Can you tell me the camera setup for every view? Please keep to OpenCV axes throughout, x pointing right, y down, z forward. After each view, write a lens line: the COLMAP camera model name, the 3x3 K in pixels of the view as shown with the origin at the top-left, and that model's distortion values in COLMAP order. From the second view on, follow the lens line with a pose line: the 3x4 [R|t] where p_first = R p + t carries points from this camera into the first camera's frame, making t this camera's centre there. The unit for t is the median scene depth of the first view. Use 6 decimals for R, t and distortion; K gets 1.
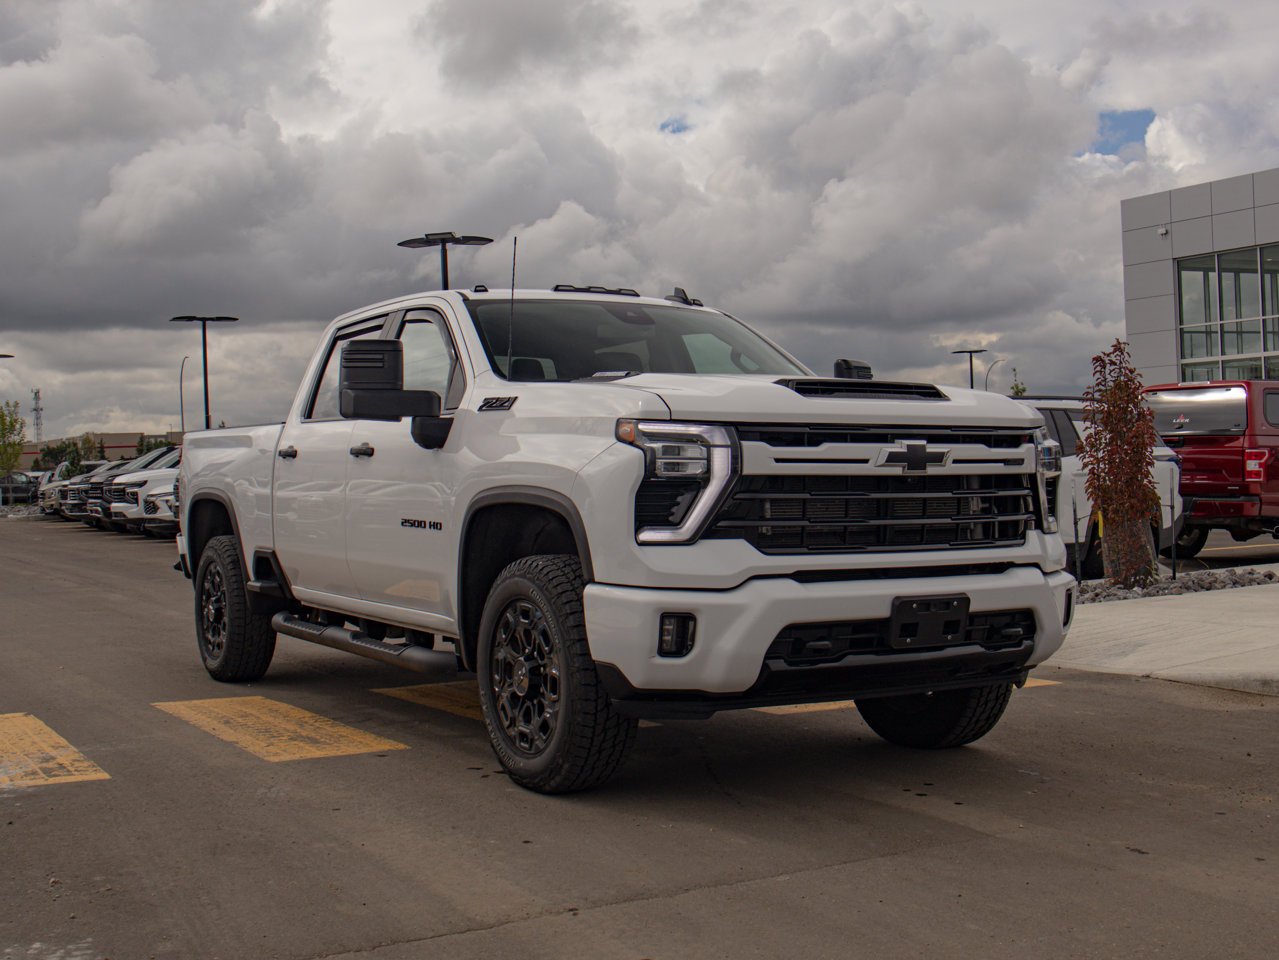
lens RADIAL K [[1591.0, 0, 640.8], [0, 1591.0, 519.1], [0, 0, 1]] dist [-0.002725, 0.009815]
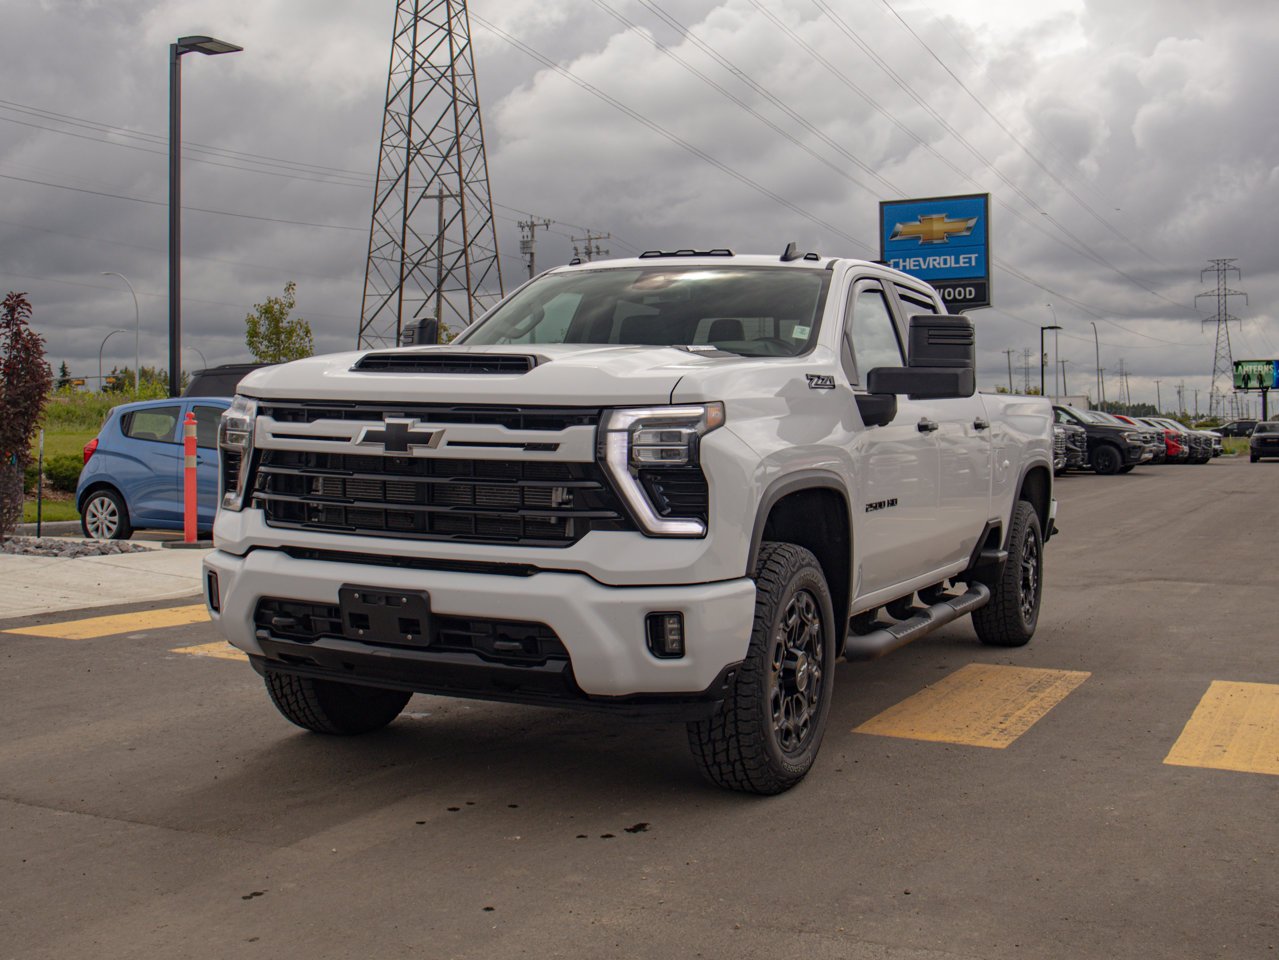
lens RADIAL K [[1559.2, 0, 637.6], [0, 1559.2, 438.9], [0, 0, 1]] dist [-0.021027, -0.001940]
pose [[0.549402, 0.035435, -0.834807, 0.995618], [-0.048732, 0.998759, 0.010323, -0.053422], [0.834136, 0.035010, 0.550447, 0.612276]]
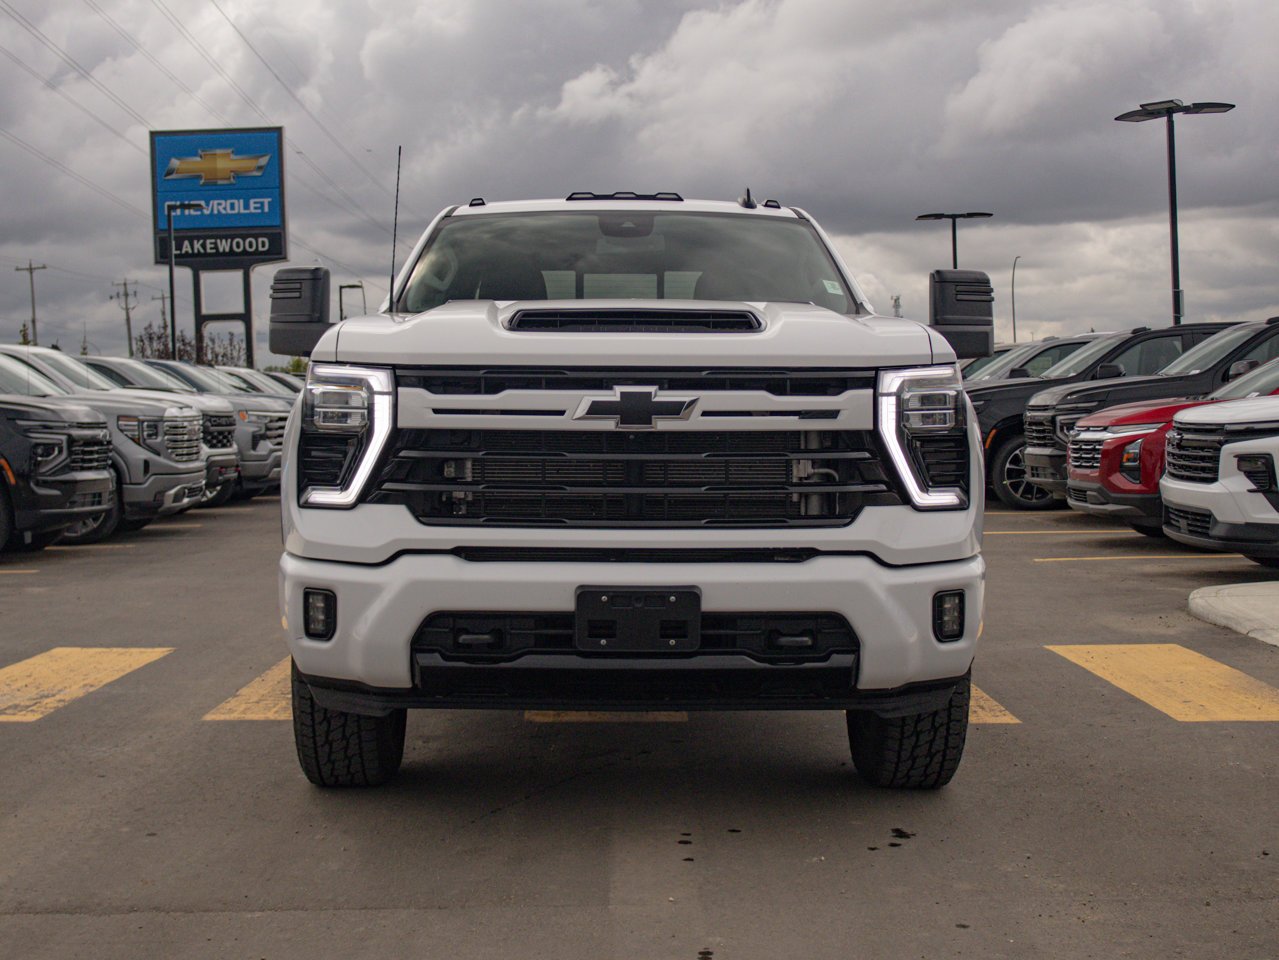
lens RADIAL K [[1858.4, 0, 640.3], [0, 1858.4, 416.5], [0, 0, 1]] dist [0.035190, 0.045775]
pose [[0.864782, 0.014854, -0.501928, 0.626805], [-0.021646, 0.999736, -0.007707, -0.027439], [0.501681, 0.017530, 0.864875, 0.209454]]
